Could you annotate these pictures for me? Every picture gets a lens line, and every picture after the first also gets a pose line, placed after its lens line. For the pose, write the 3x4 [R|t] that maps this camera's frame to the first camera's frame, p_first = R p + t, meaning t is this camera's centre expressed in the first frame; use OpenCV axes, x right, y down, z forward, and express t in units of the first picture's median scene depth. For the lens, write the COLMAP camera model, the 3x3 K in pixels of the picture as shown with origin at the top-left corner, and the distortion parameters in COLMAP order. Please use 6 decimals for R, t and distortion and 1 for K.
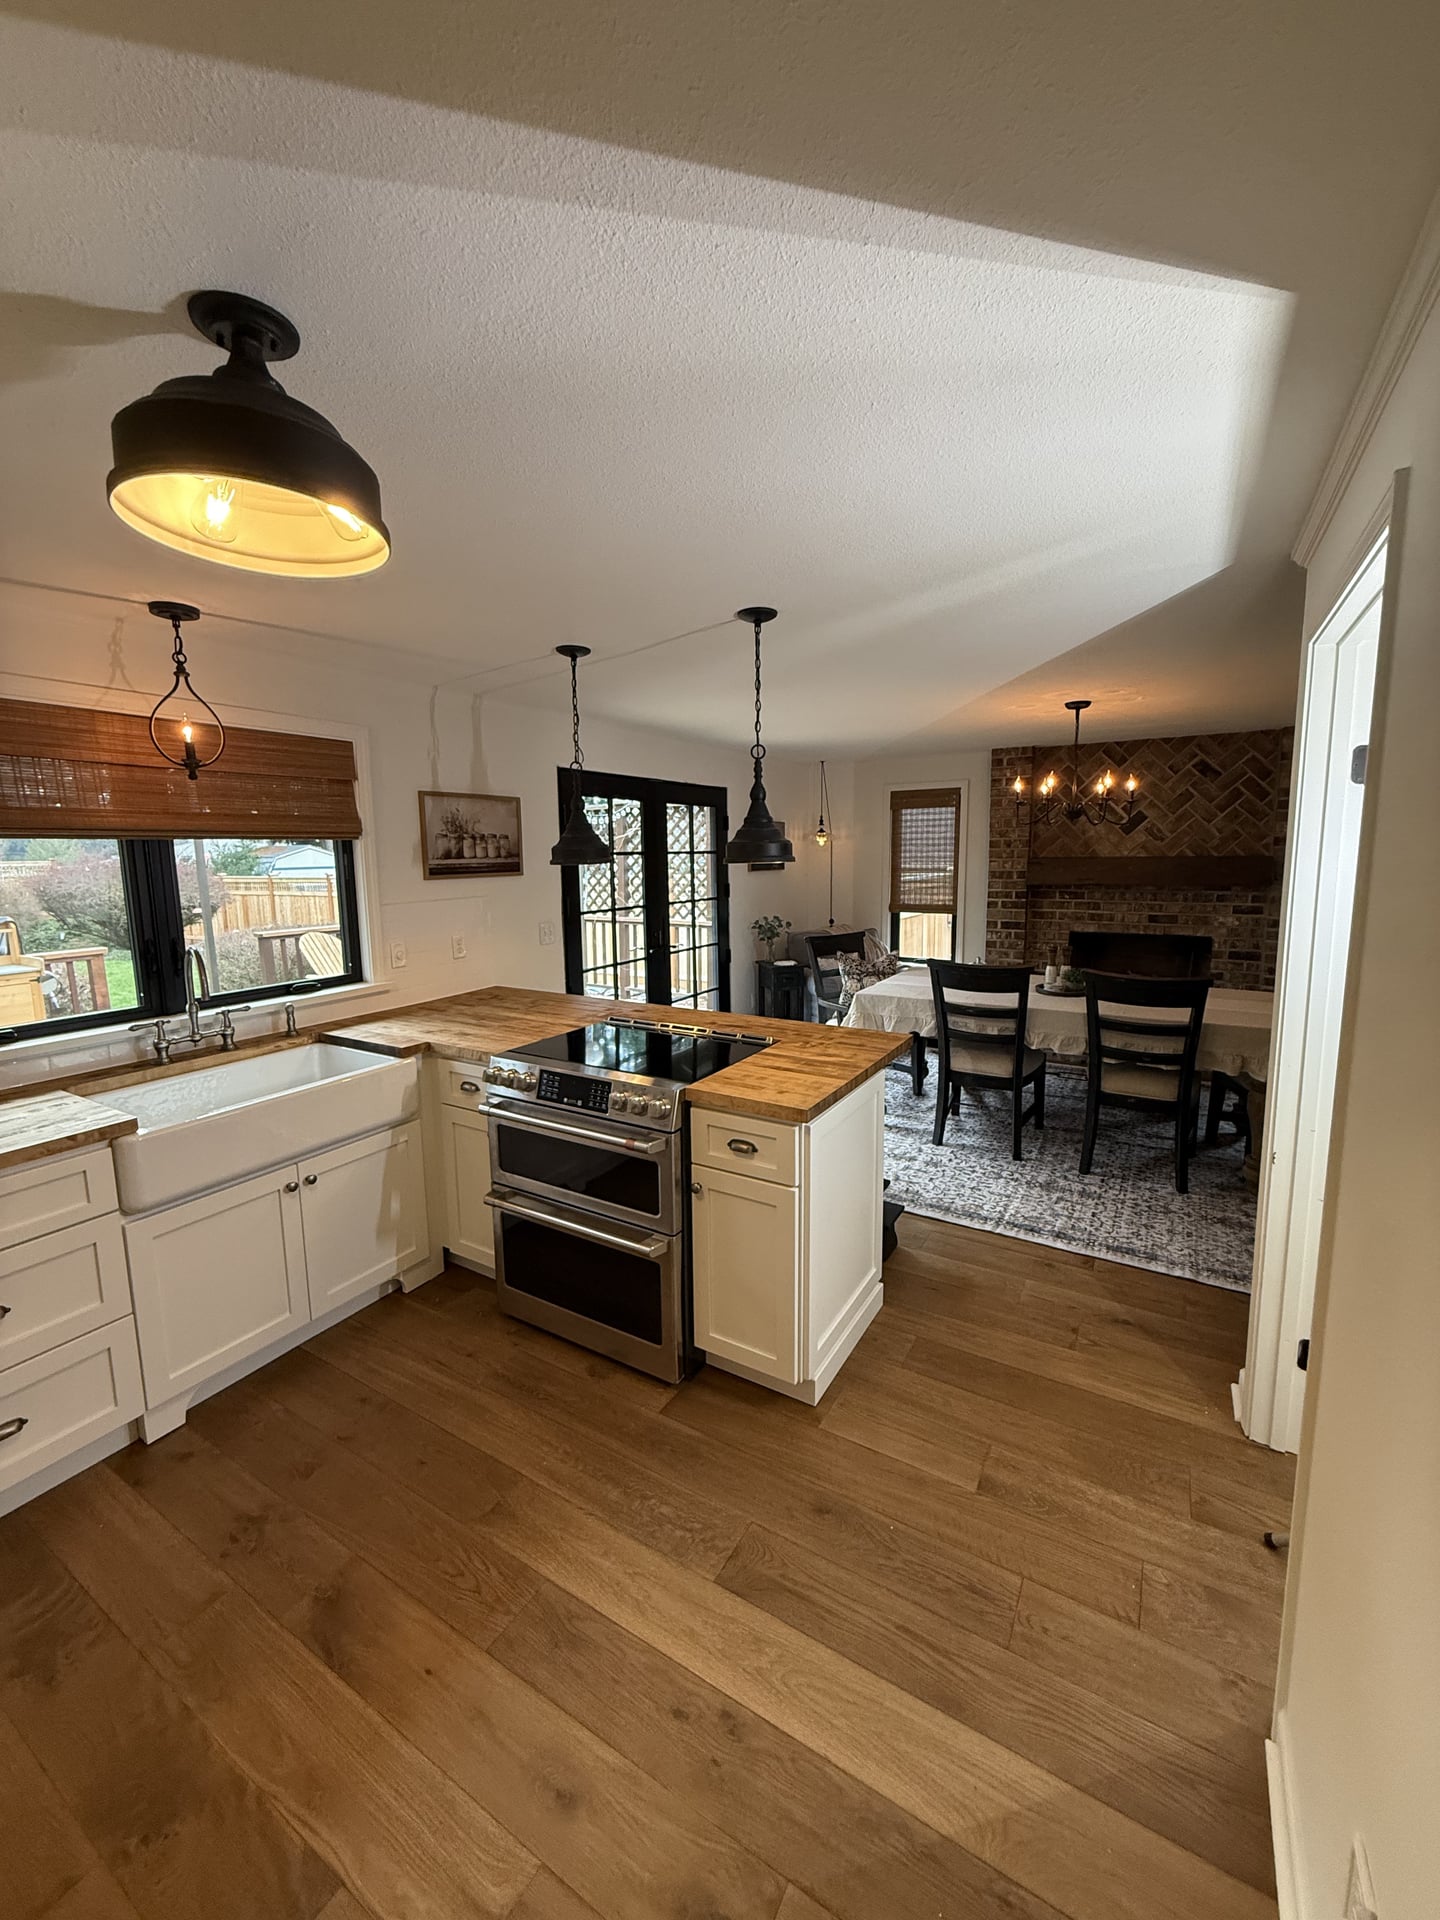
lens RADIAL K [[761.2, 0, 723.5], [0, 761.2, 954.7], [0, 0, 1]] dist [-0.000947, 0.000670]
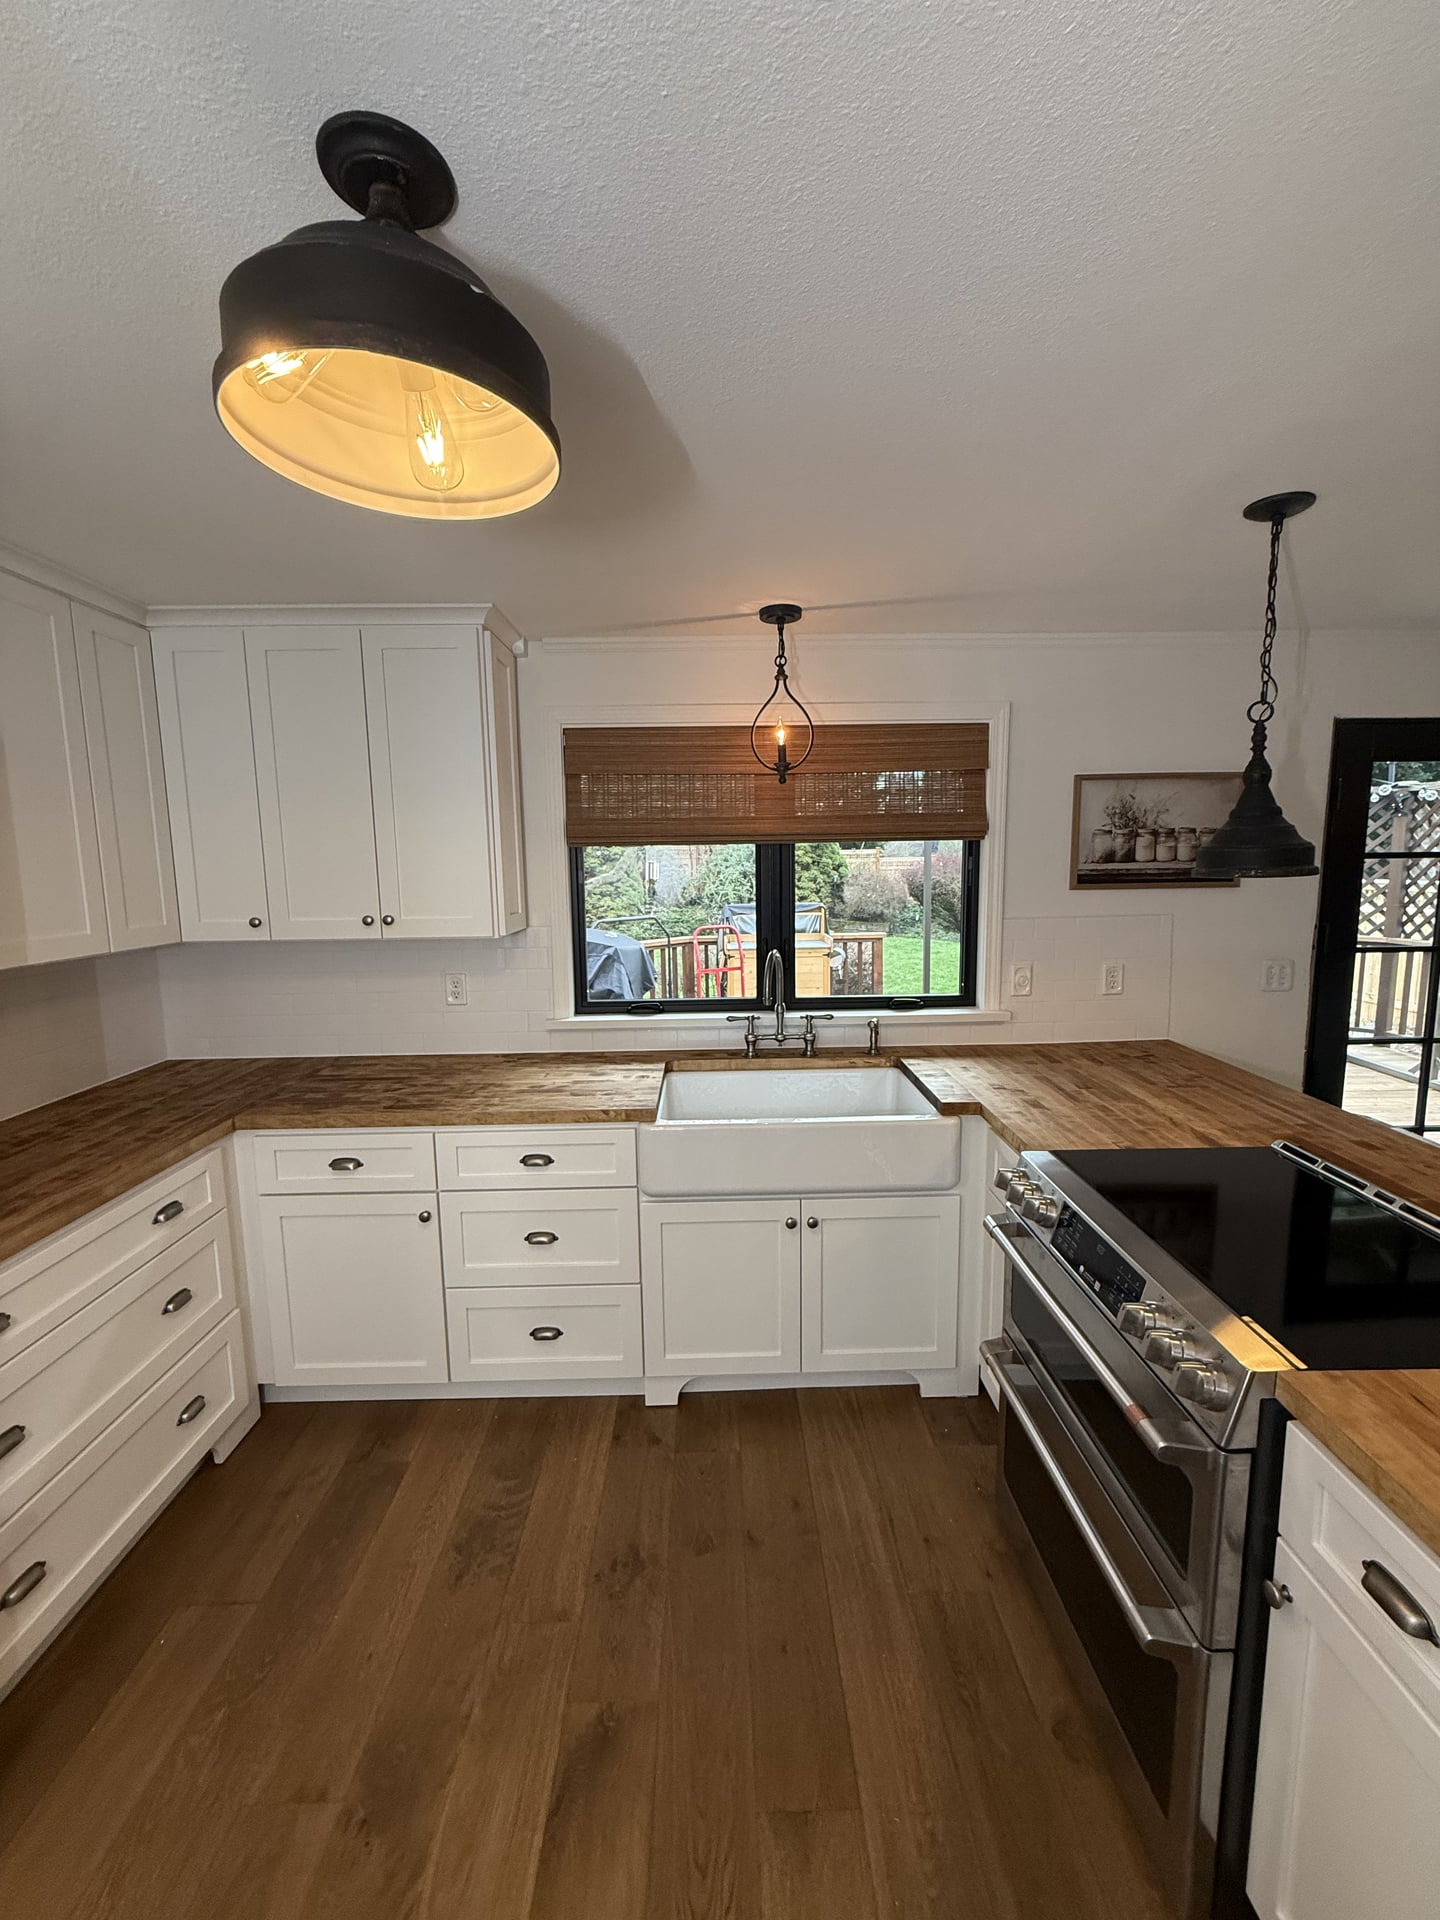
lens RADIAL K [[761.2, 0, 721.6], [0, 761.2, 953.2], [0, 0, 1]] dist [-0.000947, 0.000670]
pose [[0.526070, 0.110996, -0.843167, 0.123133], [-0.107854, 0.992149, 0.063315, -0.065064], [0.843575, 0.057631, 0.533911, 0.420985]]
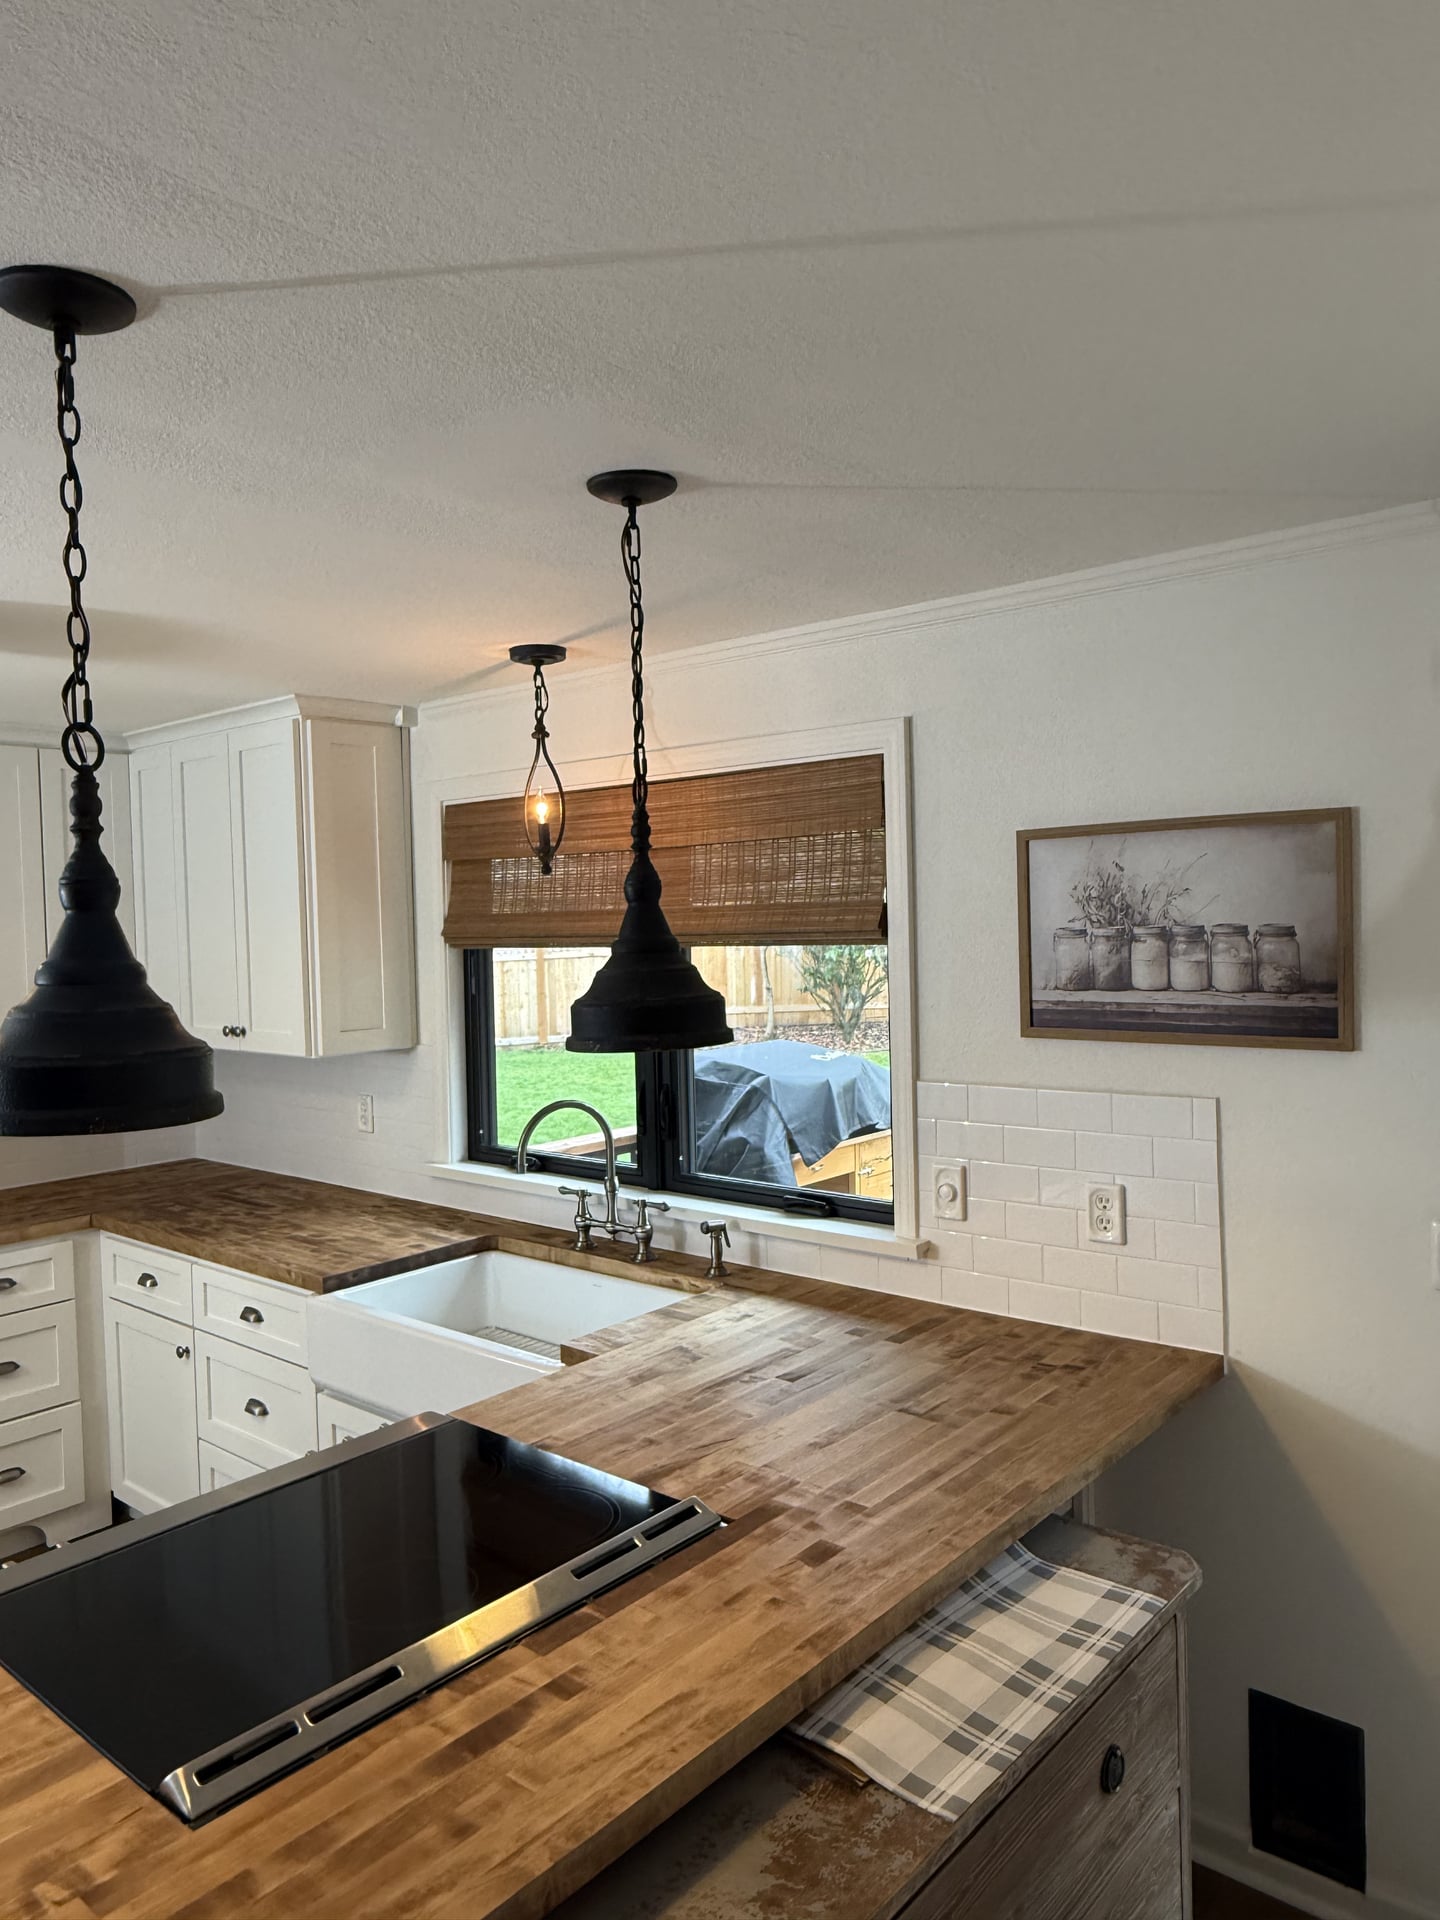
lens RADIAL K [[1325.9, 0, 711.8], [0, 1325.9, 954.2], [0, 0, 1]] dist [0.000801, 0.002407]
pose [[-0.172822, 0.048053, -0.983780, 0.536876], [-0.104006, 0.992335, 0.066741, -0.257140], [0.979446, 0.113854, -0.166500, 1.390773]]
